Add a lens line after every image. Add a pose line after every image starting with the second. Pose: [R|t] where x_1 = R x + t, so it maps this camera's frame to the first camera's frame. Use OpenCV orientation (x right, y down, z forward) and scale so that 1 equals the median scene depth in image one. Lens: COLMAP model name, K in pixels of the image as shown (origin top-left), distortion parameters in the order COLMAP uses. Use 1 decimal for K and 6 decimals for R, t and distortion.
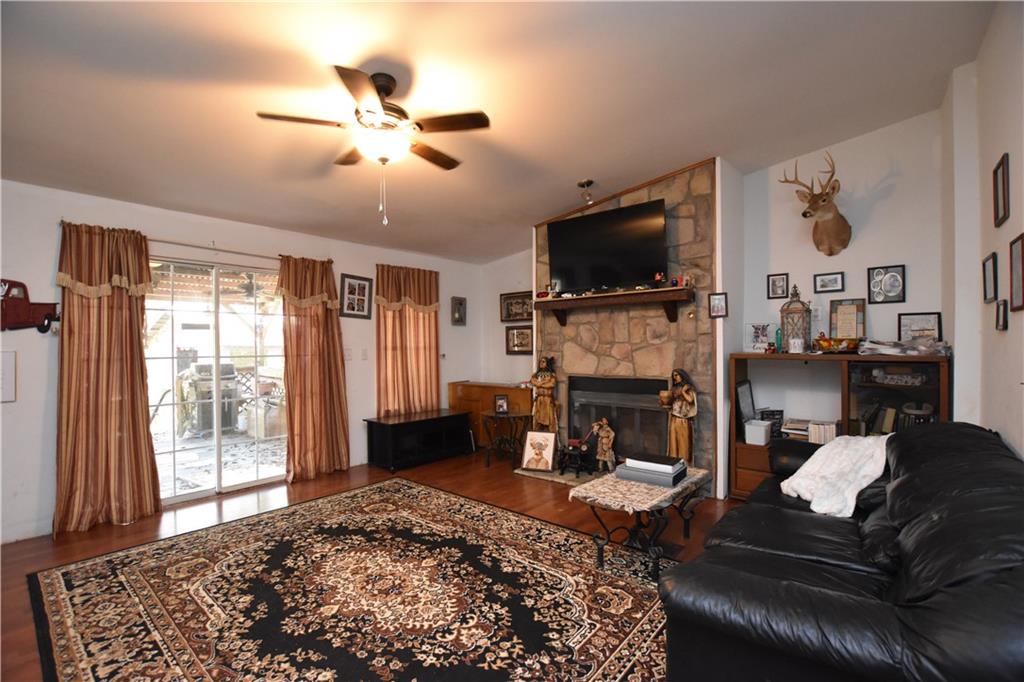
lens RADIAL K [[441.9, 0, 512.4], [0, 441.9, 343.1], [0, 0, 1]] dist [-0.016383, -0.000605]
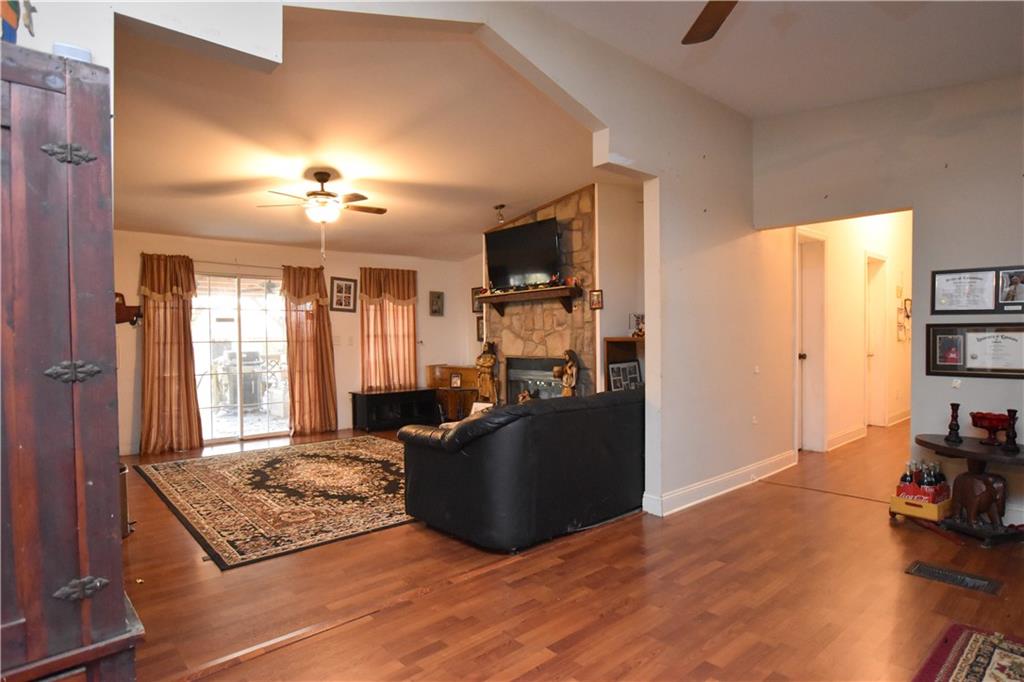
lens RADIAL K [[550.3, 0, 512.1], [0, 550.3, 341.1], [0, 0, 1]] dist [0.003438, 0.000914]
pose [[0.987927, -0.003377, -0.154882, 0.407813], [0.005259, 0.999917, 0.011741, 0.012350], [0.154829, -0.012414, 0.987863, -0.534741]]
